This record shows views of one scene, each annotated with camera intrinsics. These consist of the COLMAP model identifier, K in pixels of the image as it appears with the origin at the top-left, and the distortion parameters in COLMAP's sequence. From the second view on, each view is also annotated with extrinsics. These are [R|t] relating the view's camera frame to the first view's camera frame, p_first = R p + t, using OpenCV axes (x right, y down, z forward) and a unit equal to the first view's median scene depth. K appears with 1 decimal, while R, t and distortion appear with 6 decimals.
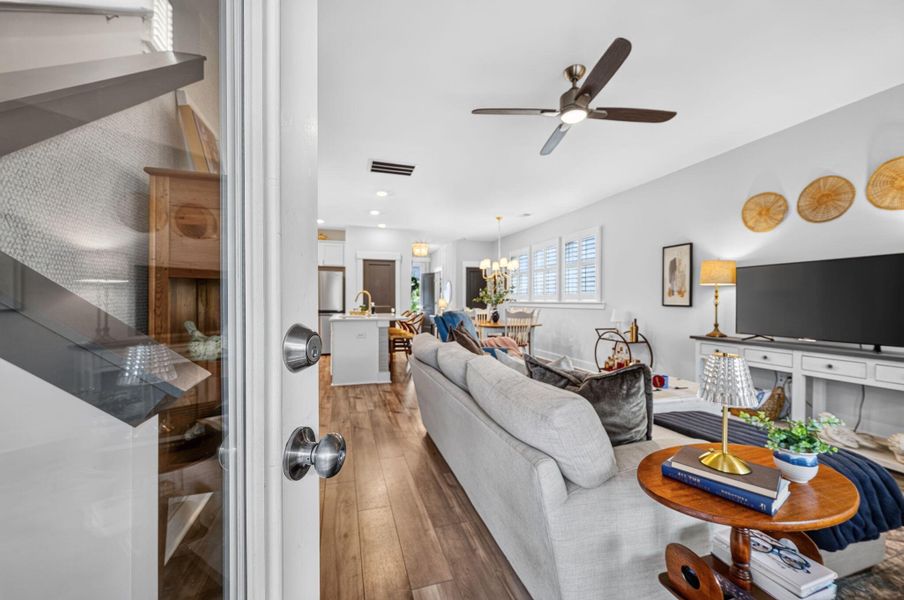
lens RADIAL K [[353.6, 0, 458.7], [0, 353.6, 302.2], [0, 0, 1]] dist [-0.001045, 0.000013]
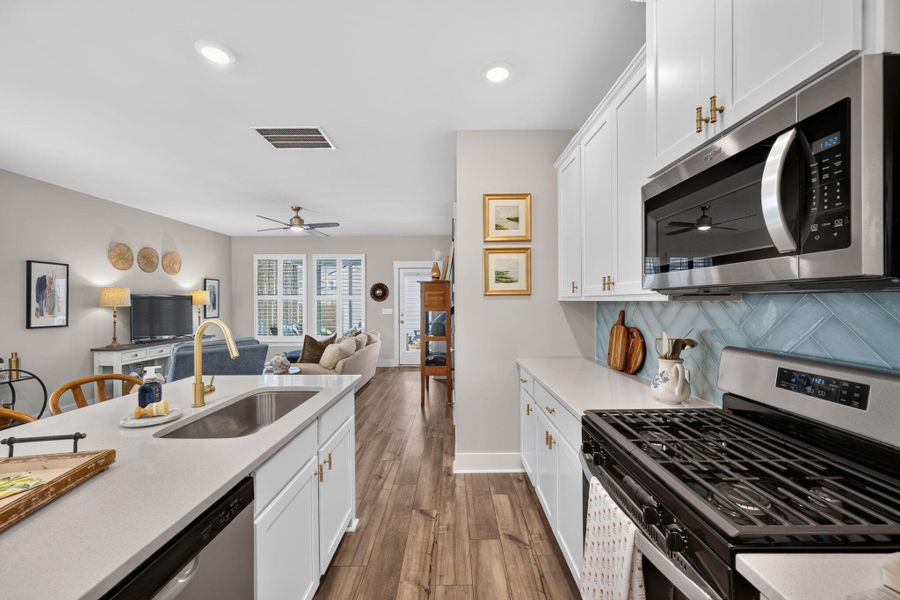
lens RADIAL K [[352.0, 0, 448.9], [0, 352.0, 299.9], [0, 0, 1]] dist [-0.001045, 0.000013]
pose [[-0.945187, 0.013622, 0.326245, -0.732564], [0.014122, 0.999900, -0.000838, -0.048487], [-0.326224, 0.003815, -0.945285, 1.628656]]
